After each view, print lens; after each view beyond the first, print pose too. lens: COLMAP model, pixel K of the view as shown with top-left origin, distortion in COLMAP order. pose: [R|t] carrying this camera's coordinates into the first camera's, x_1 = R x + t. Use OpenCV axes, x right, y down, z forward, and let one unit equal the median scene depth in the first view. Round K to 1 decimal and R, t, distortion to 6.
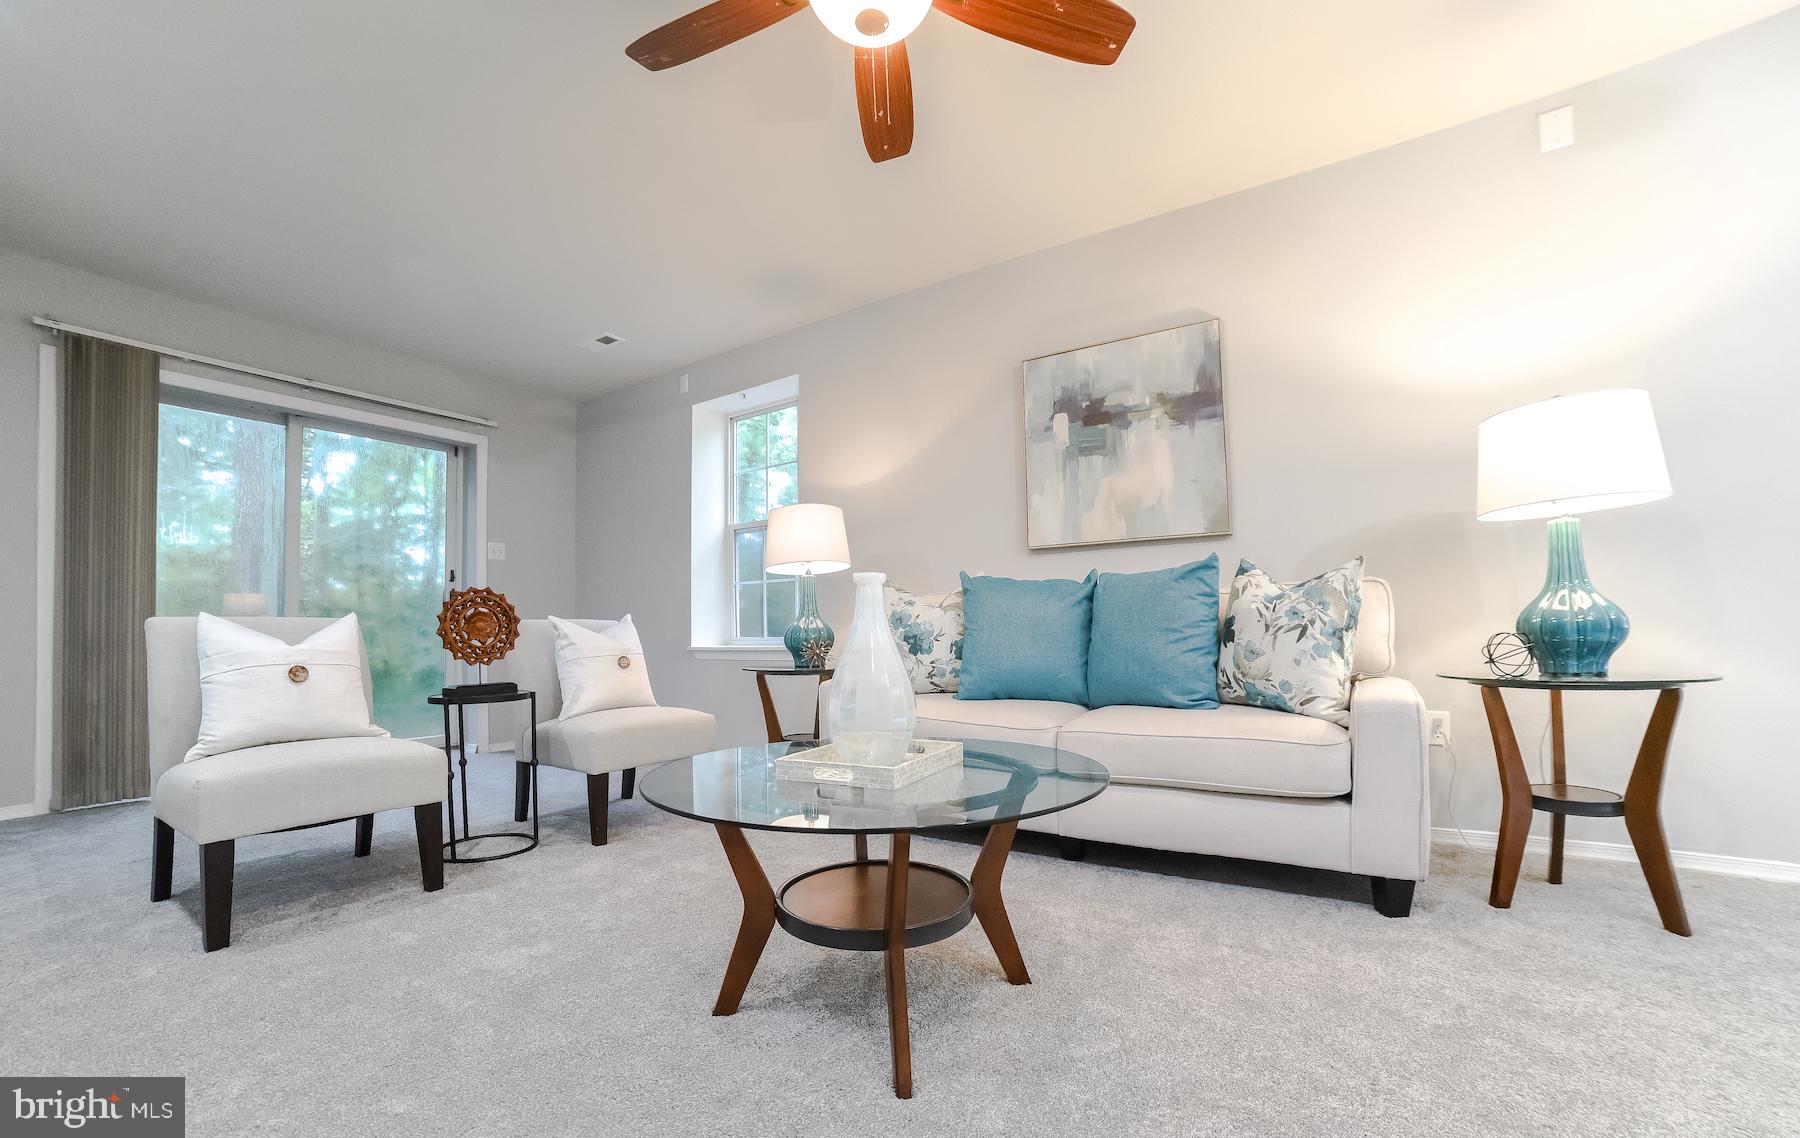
lens RADIAL K [[722.8, 0, 895.0], [0, 722.8, 597.7], [0, 0, 1]] dist [-0.077388, 0.033306]
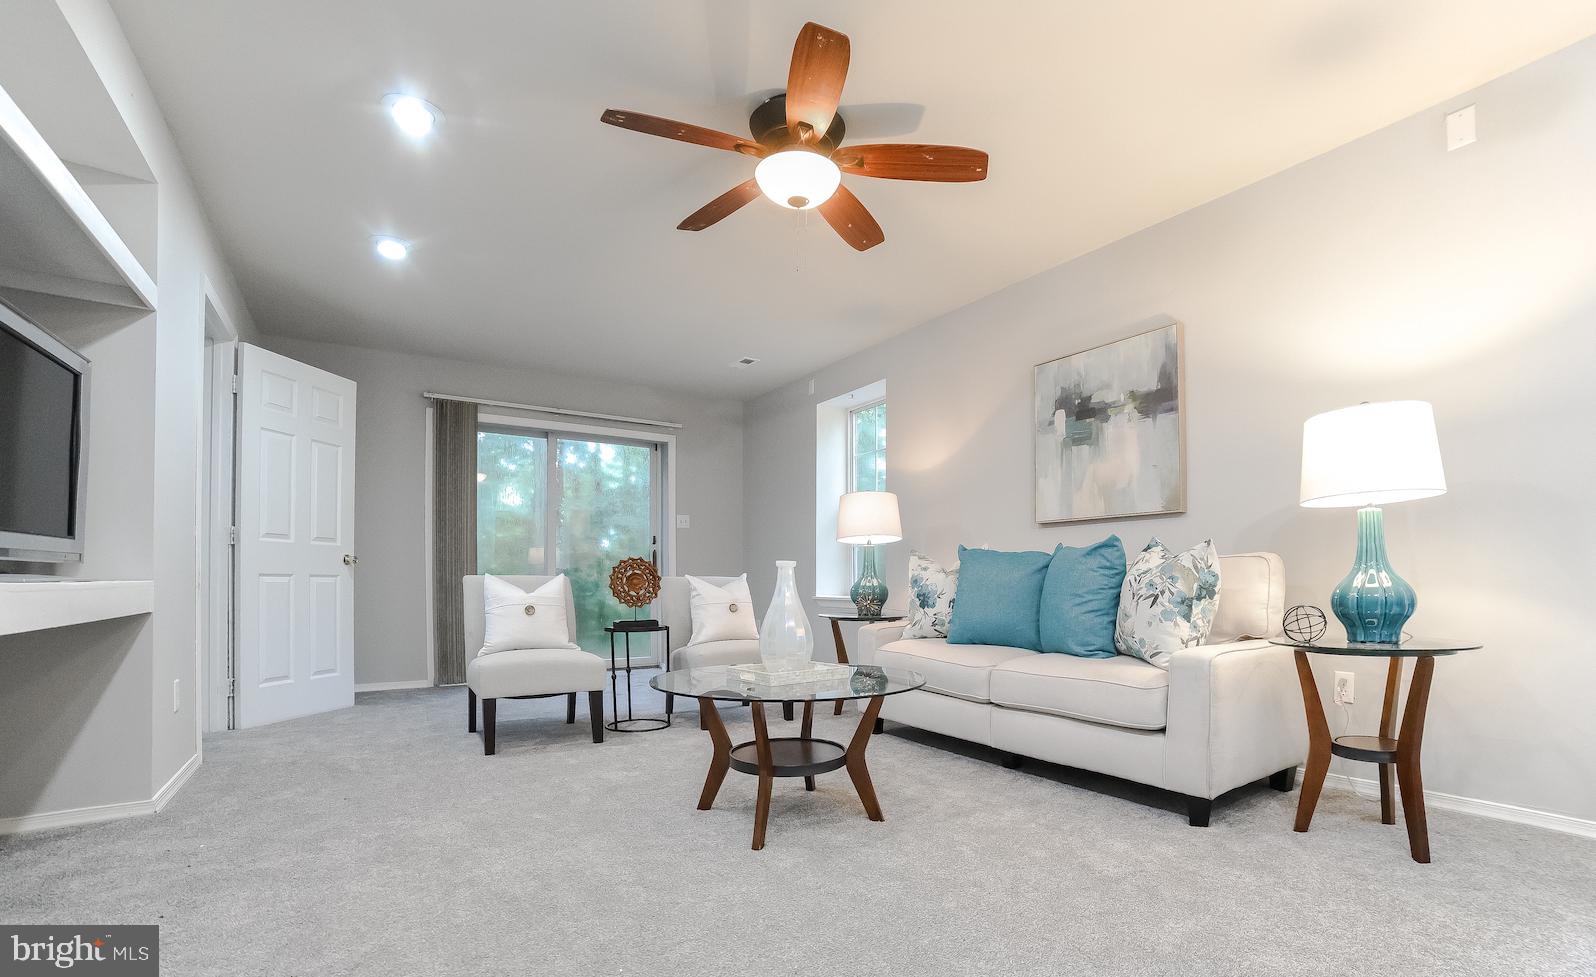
lens RADIAL K [[714.9, 0, 862.7], [0, 714.9, 570.7], [0, 0, 1]] dist [-0.048506, 0.000095]
pose [[0.940290, 0.010549, -0.340212, 0.368234], [0.001158, 0.999415, 0.034188, -0.034035], [0.340373, -0.032541, 0.939727, -0.259486]]
